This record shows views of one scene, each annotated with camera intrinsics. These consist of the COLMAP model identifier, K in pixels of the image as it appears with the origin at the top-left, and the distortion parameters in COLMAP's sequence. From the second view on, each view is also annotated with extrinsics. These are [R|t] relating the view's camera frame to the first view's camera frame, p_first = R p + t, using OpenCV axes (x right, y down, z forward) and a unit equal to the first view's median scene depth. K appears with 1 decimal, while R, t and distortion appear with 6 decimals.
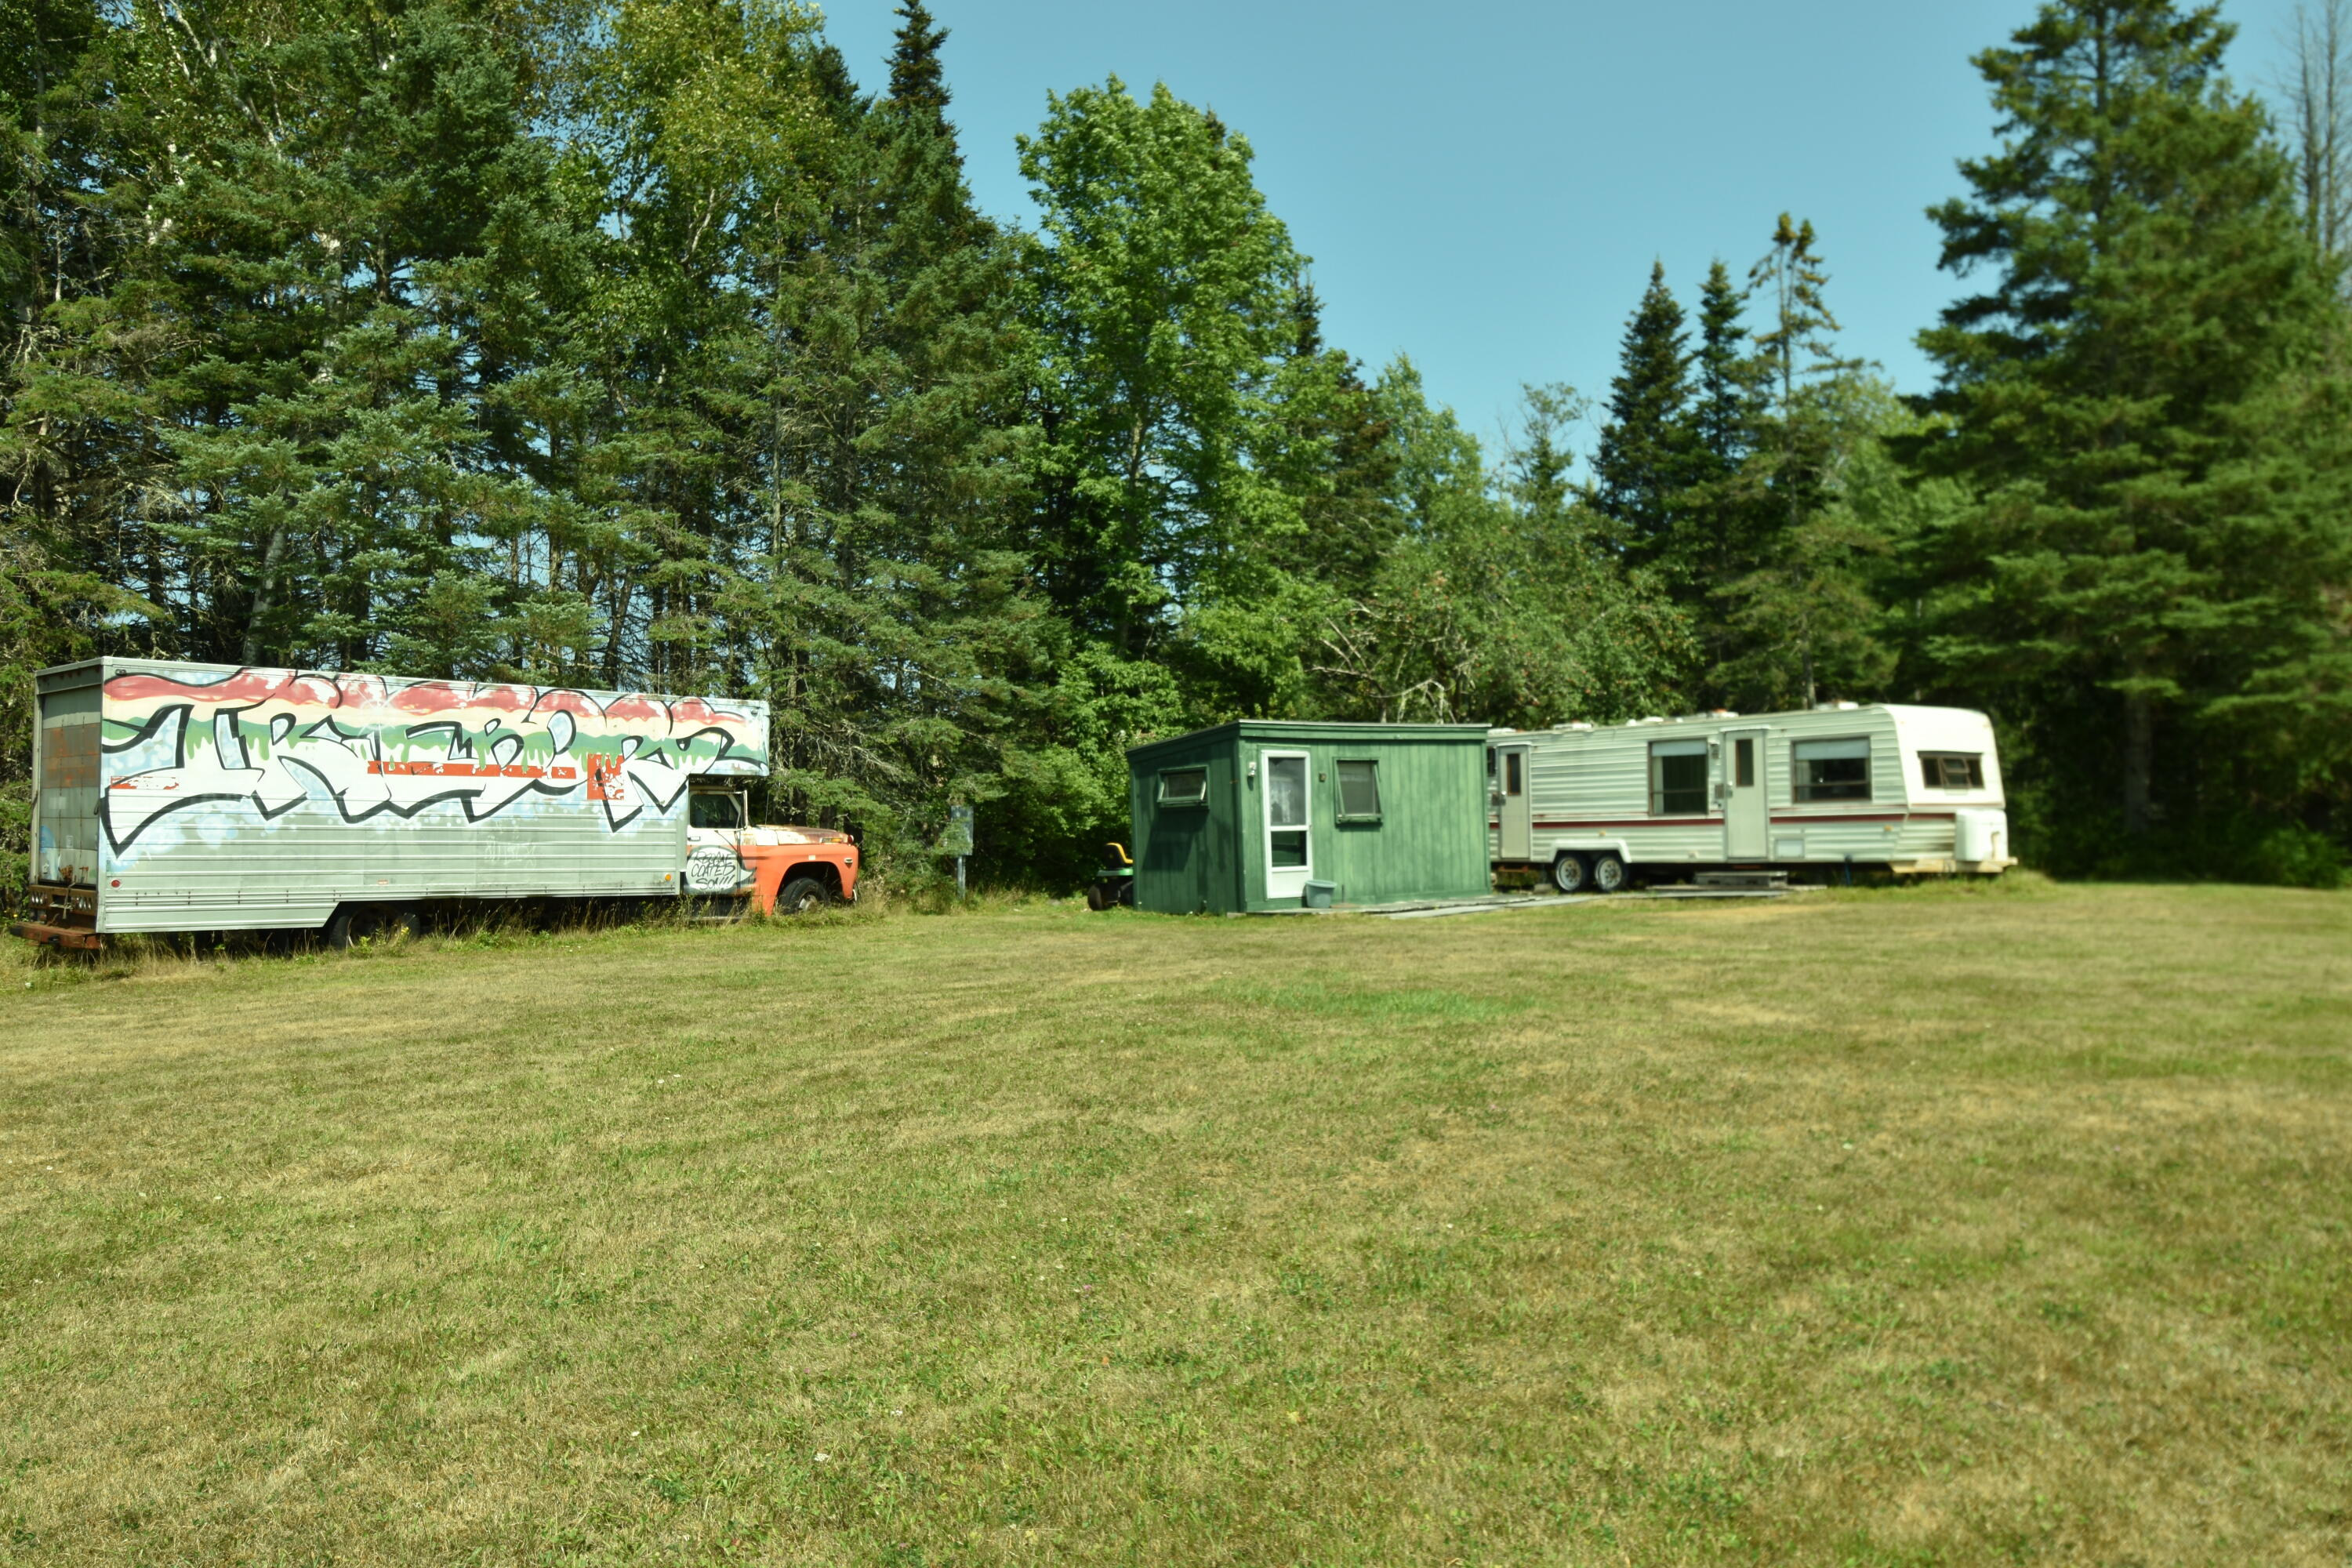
lens RADIAL K [[1795.1, 0, 1172.3], [0, 1795.1, 780.5], [0, 0, 1]] dist [0.016101, -0.035868]
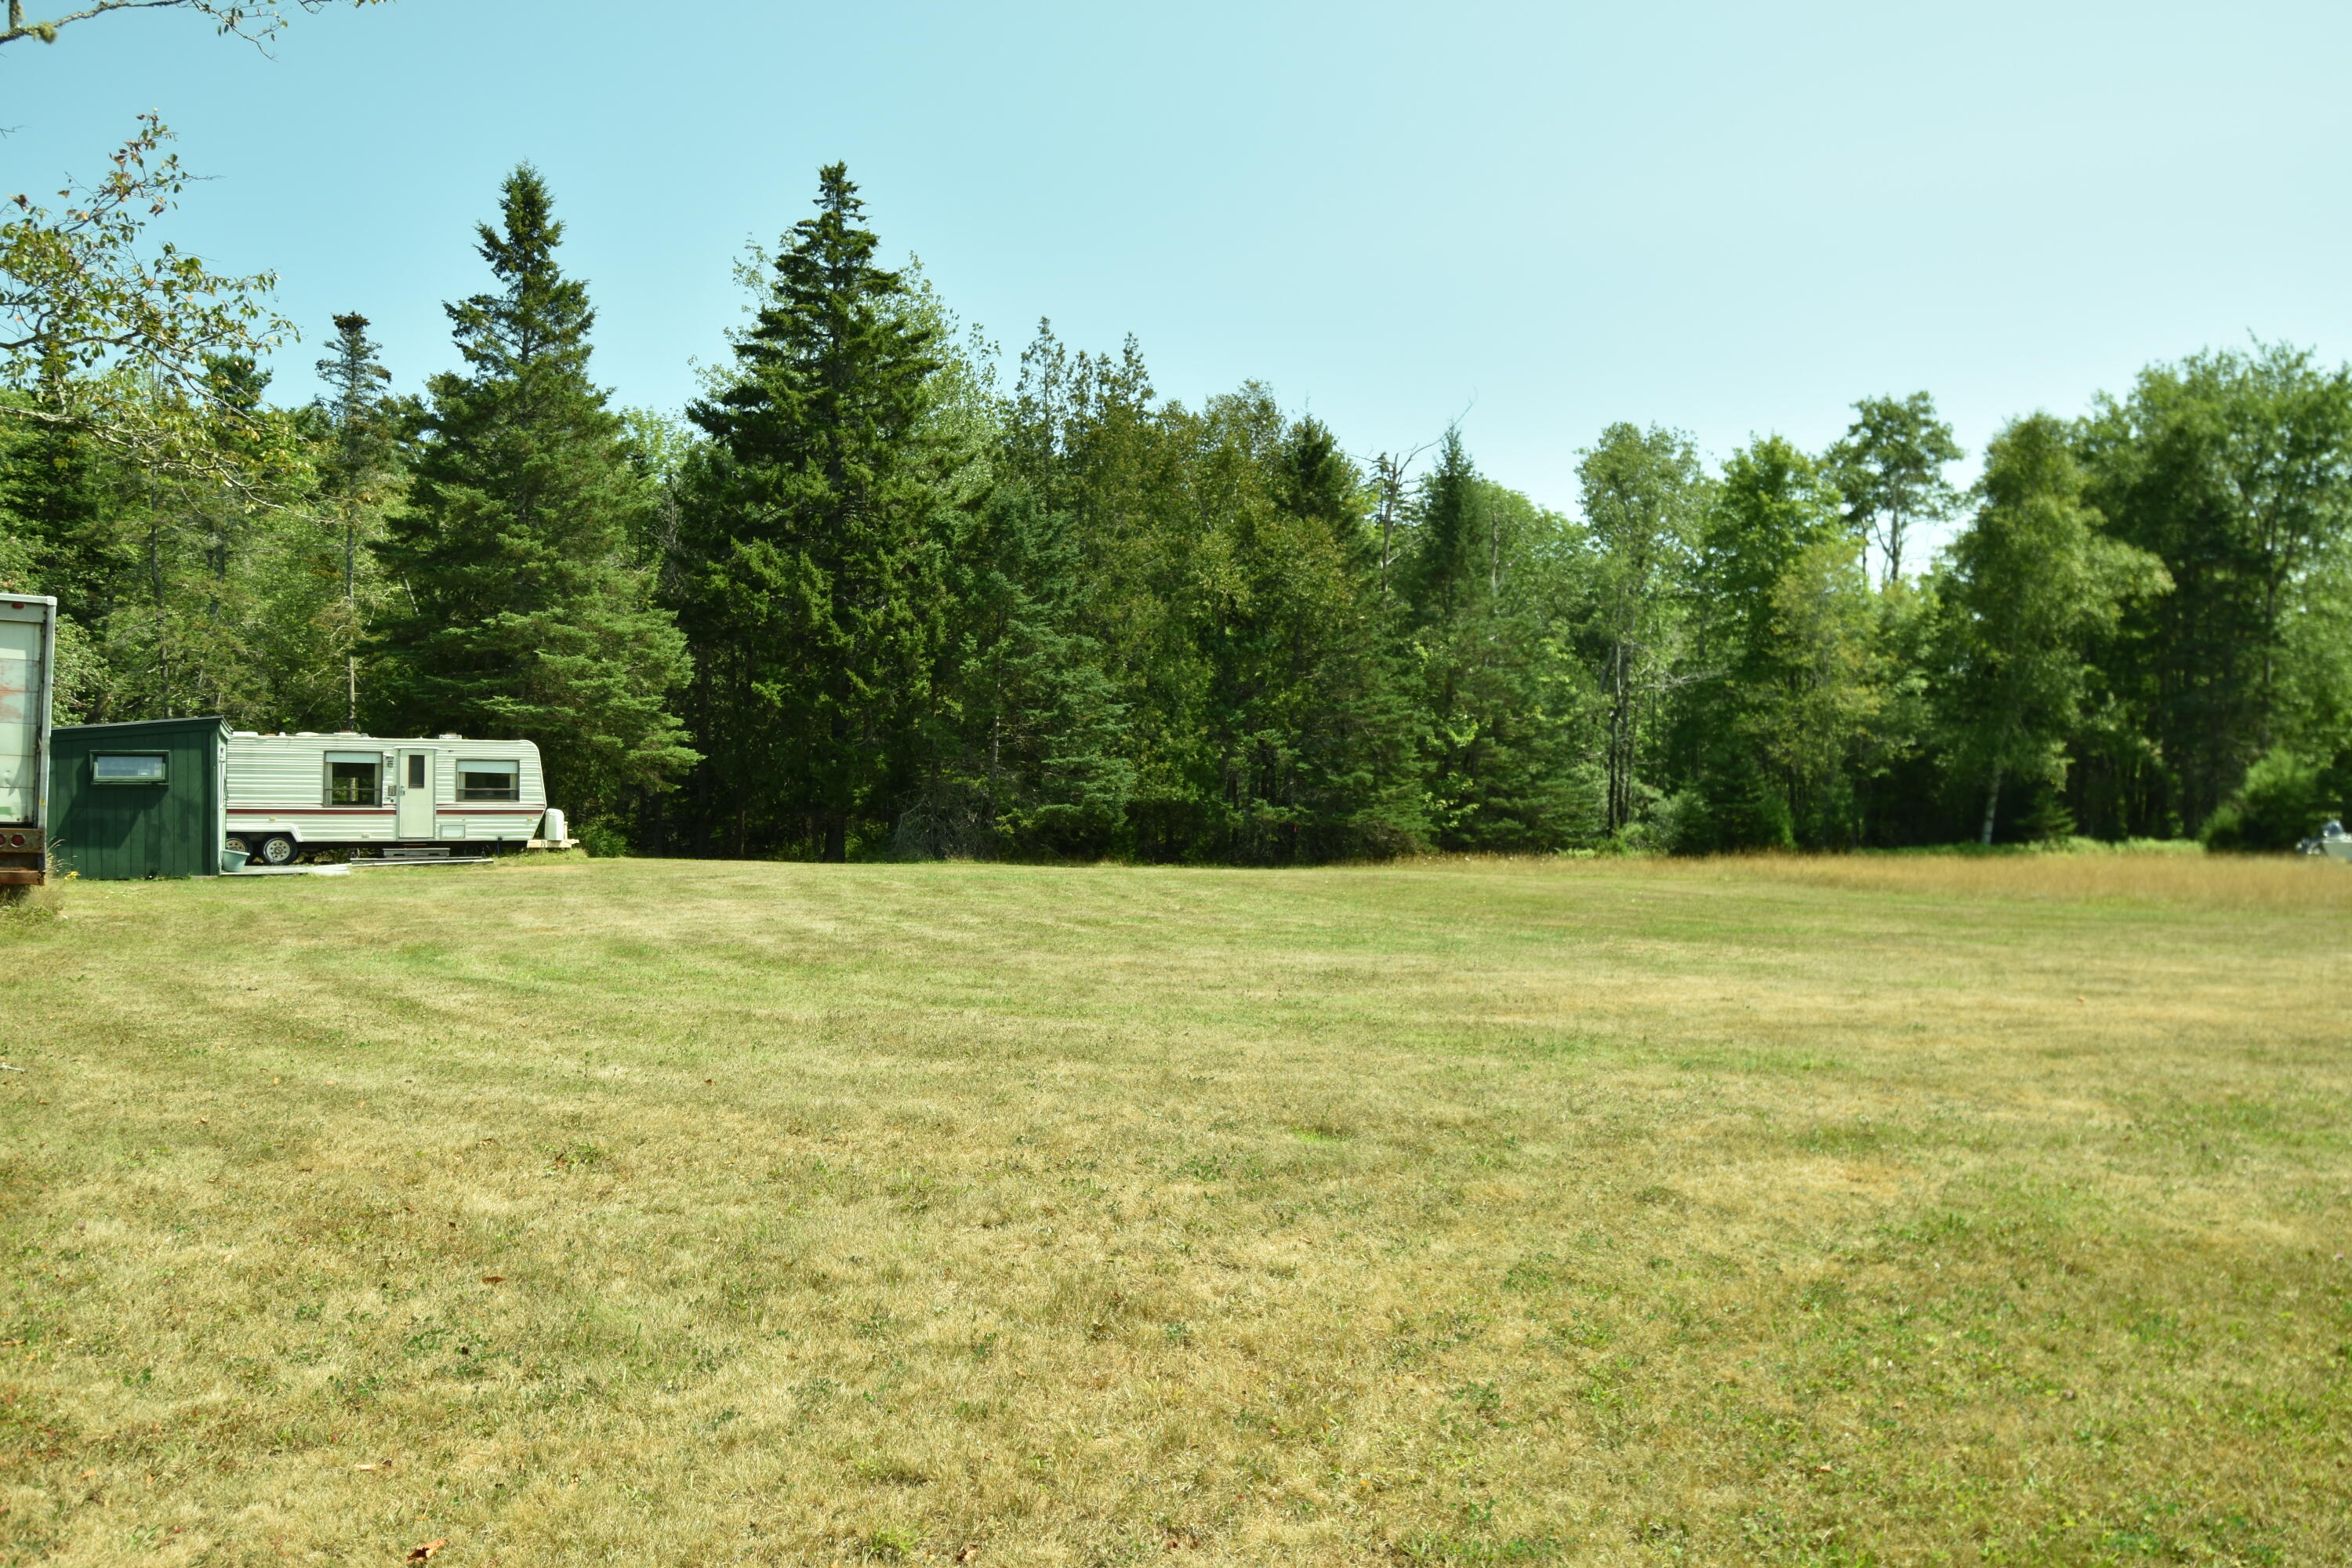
lens RADIAL K [[1795.1, 0, 1174.1], [0, 1795.1, 779.5], [0, 0, 1]] dist [0.016101, -0.035868]
pose [[0.219159, 0.048679, 0.974474, -0.965399], [-0.032521, 0.998564, -0.042569, 0.038599], [-0.975147, -0.022361, 0.220428, 0.099864]]
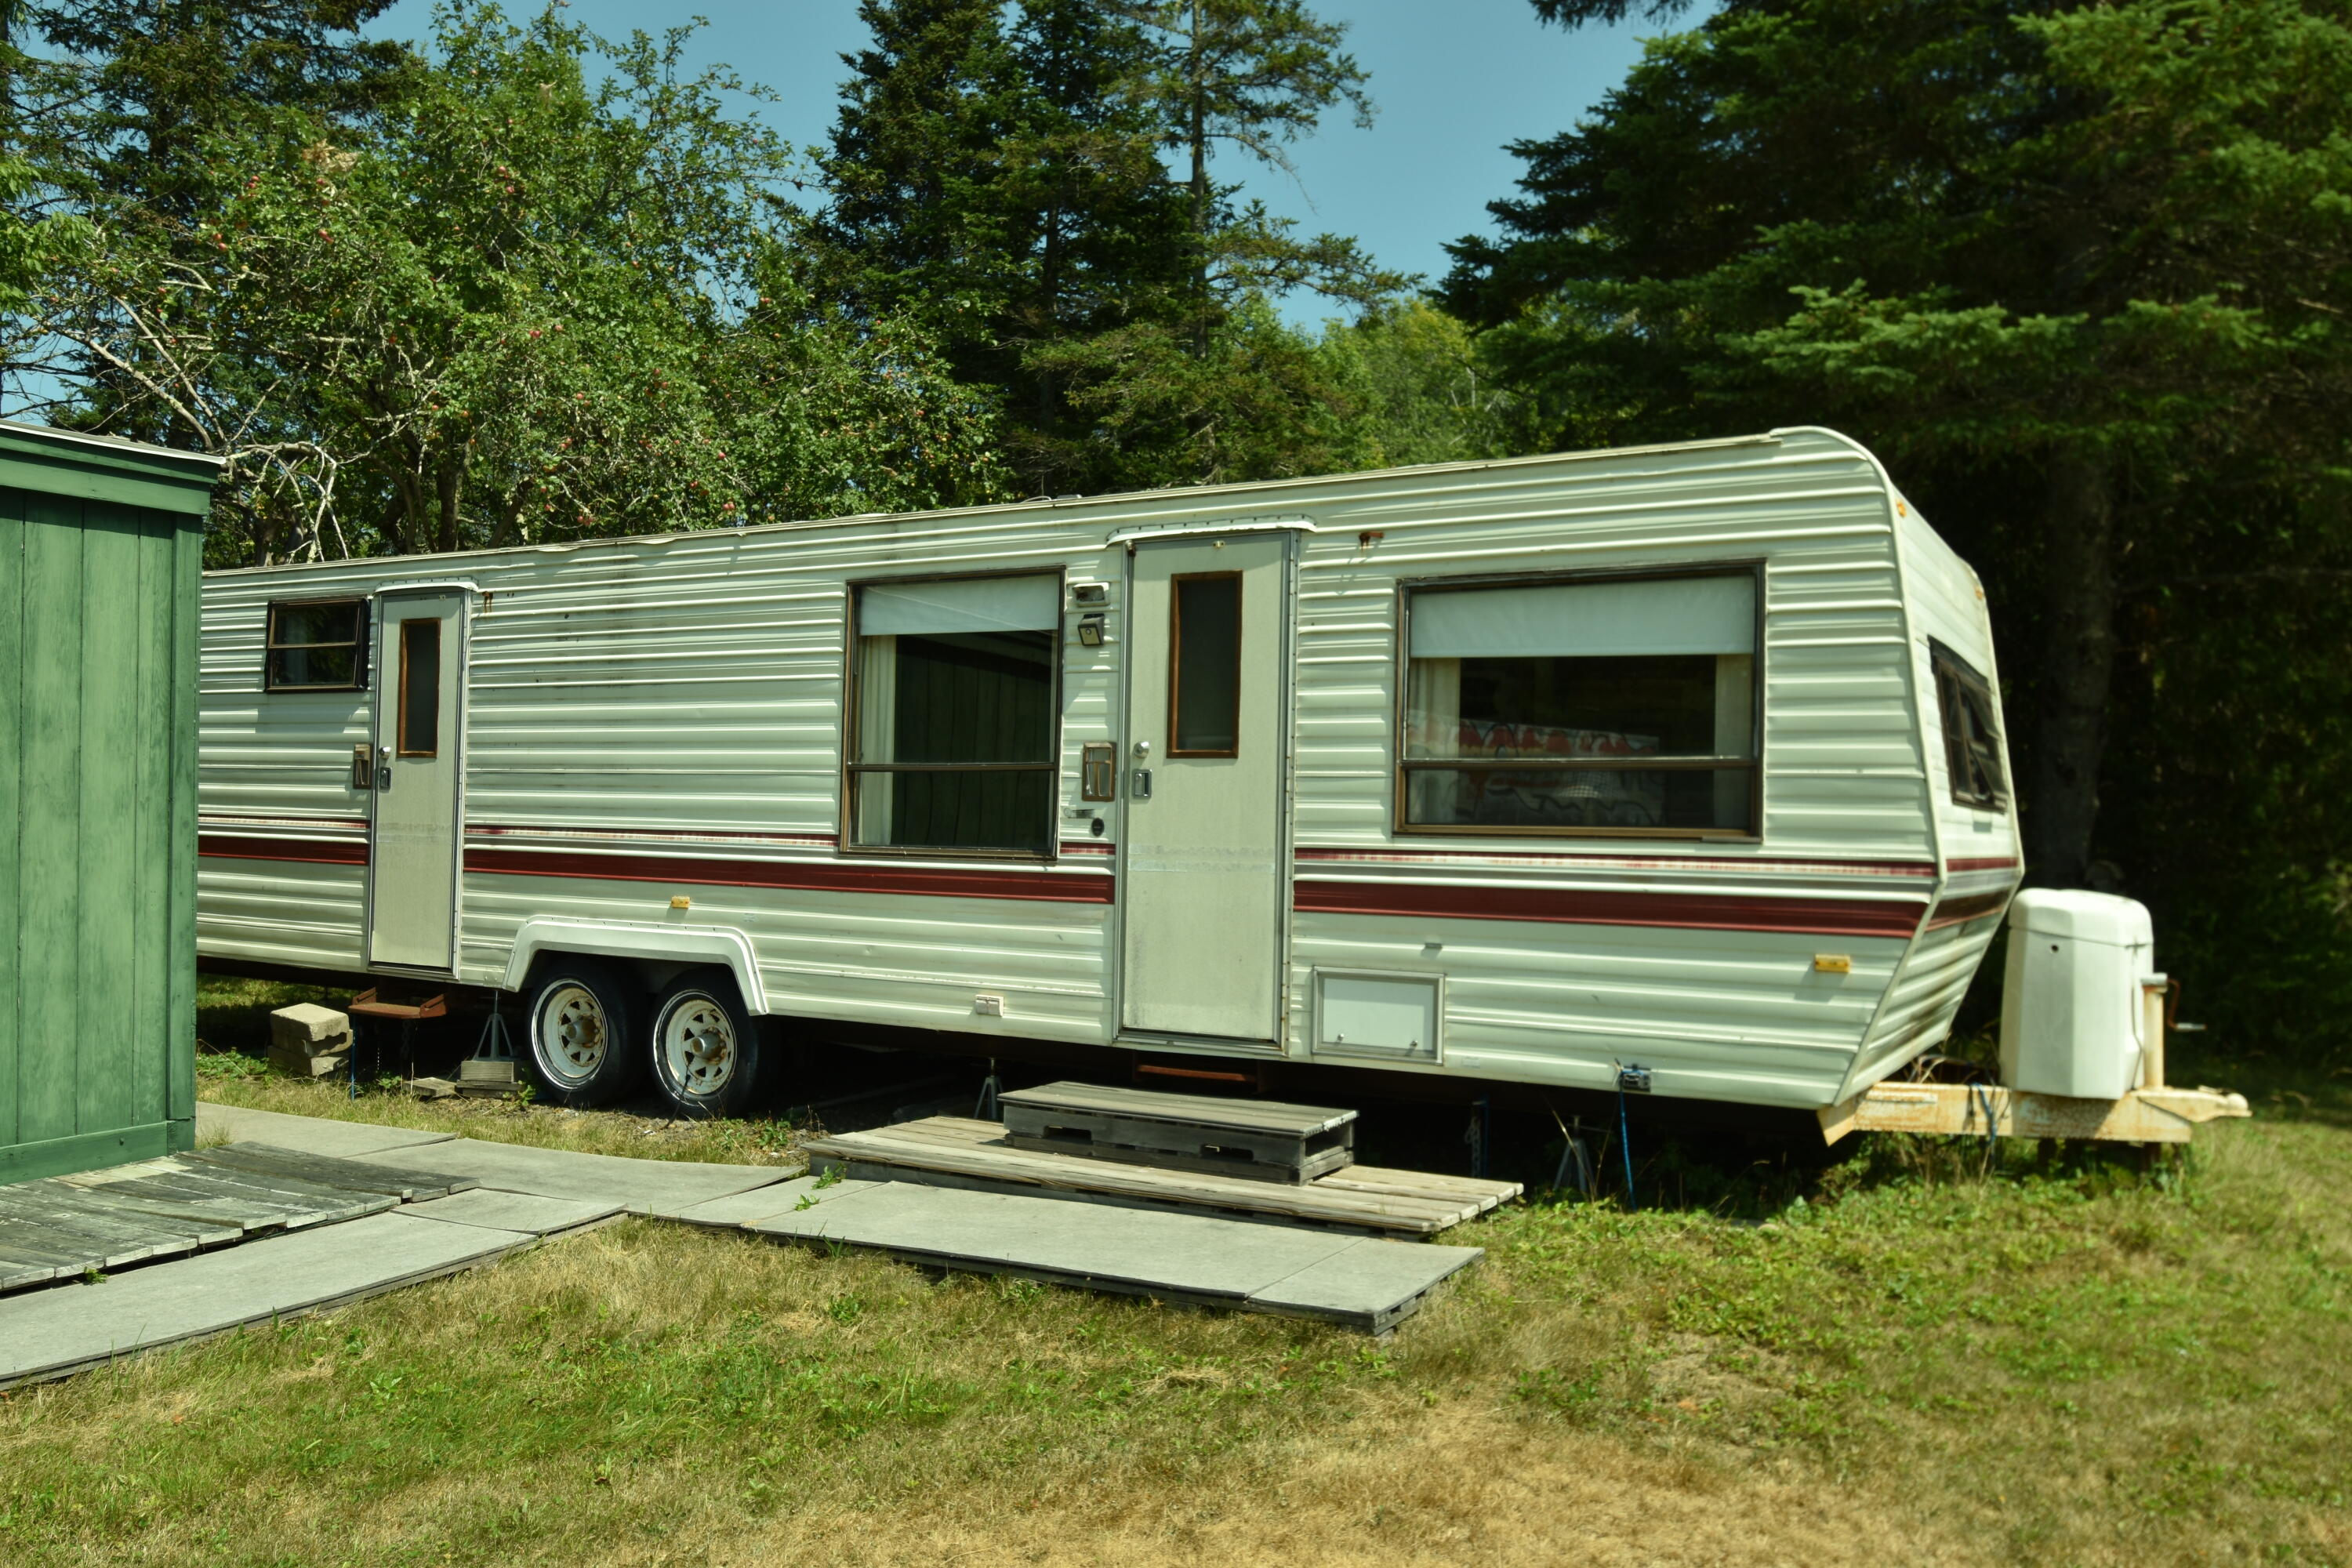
lens RADIAL K [[1795.1, 0, 1165.8], [0, 1795.1, 802.8], [0, 0, 1]] dist [0.016101, -0.035868]
pose [[0.920811, 0.043912, 0.387529, 0.220681], [-0.050866, 0.998676, 0.007700, 0.008224], [-0.386677, -0.026802, 0.921826, 0.785551]]
